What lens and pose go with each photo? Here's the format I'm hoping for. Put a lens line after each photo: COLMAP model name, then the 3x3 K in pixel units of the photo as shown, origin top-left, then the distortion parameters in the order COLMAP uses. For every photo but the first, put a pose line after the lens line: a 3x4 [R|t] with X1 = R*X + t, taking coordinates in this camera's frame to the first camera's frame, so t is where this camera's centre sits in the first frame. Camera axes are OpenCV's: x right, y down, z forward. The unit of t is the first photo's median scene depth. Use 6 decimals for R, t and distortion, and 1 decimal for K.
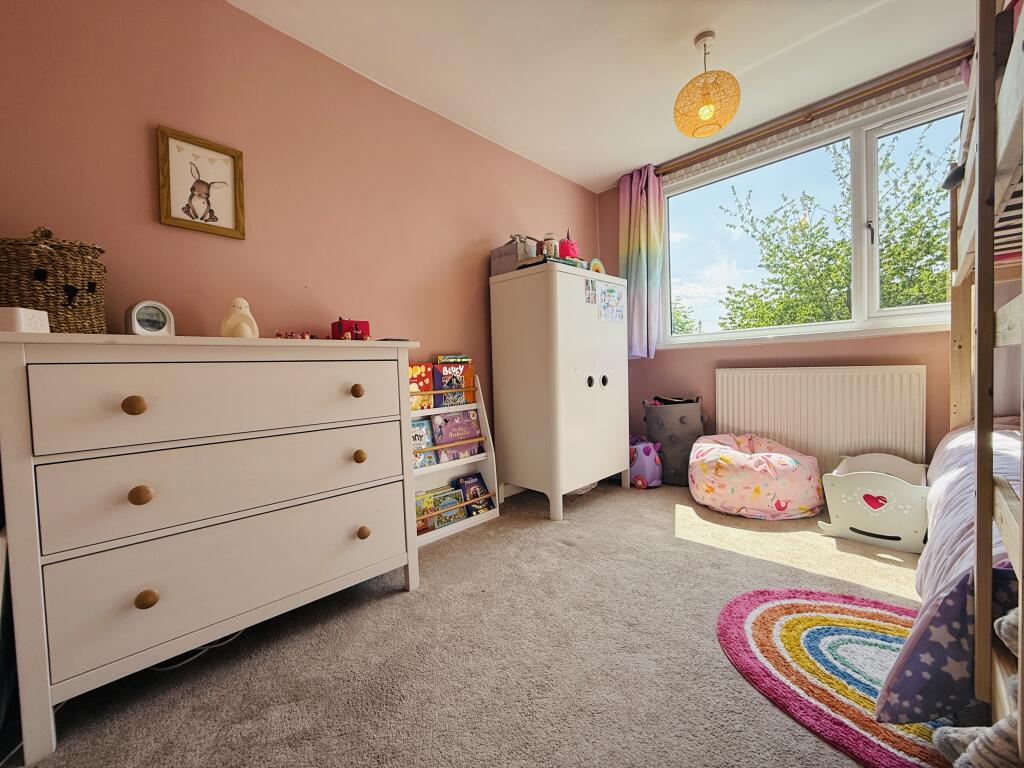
lens RADIAL K [[407.6, 0, 508.5], [0, 407.6, 384.0], [0, 0, 1]] dist [-0.000007, 0.000016]
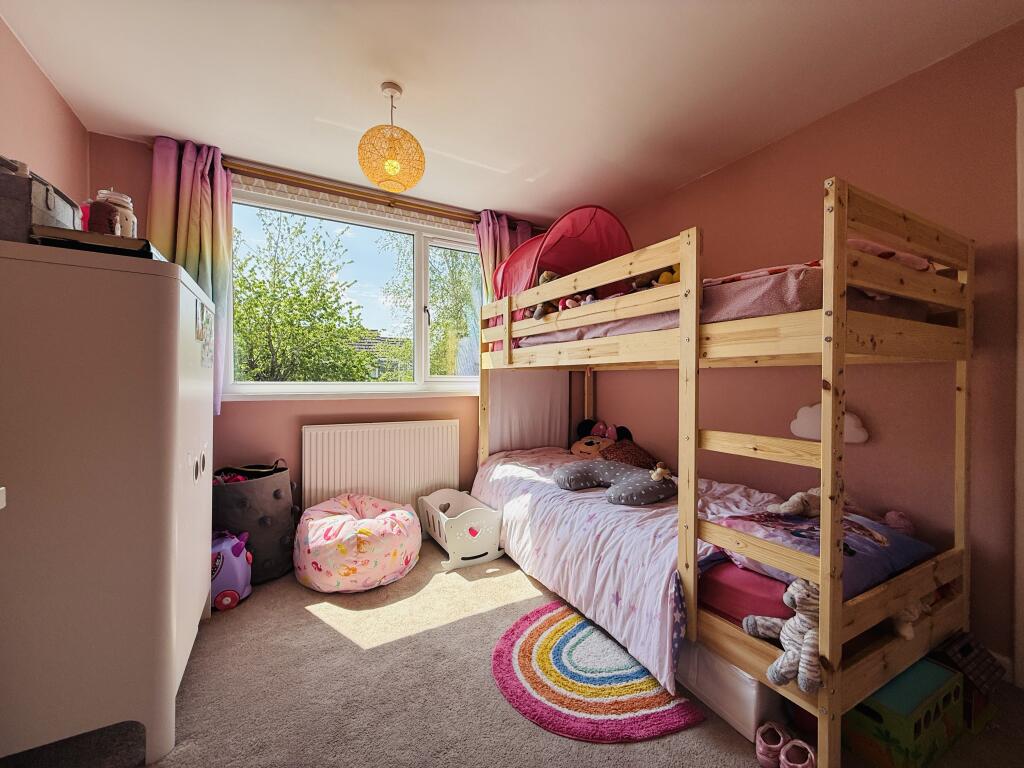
lens RADIAL K [[407.6, 0, 508.5], [0, 407.6, 384.0], [0, 0, 1]] dist [-0.000007, 0.000016]
pose [[0.261690, 0.026255, 0.964795, -0.295105], [0.022801, 0.999183, -0.033376, -0.116202], [-0.964882, 0.030732, 0.260878, 0.453961]]
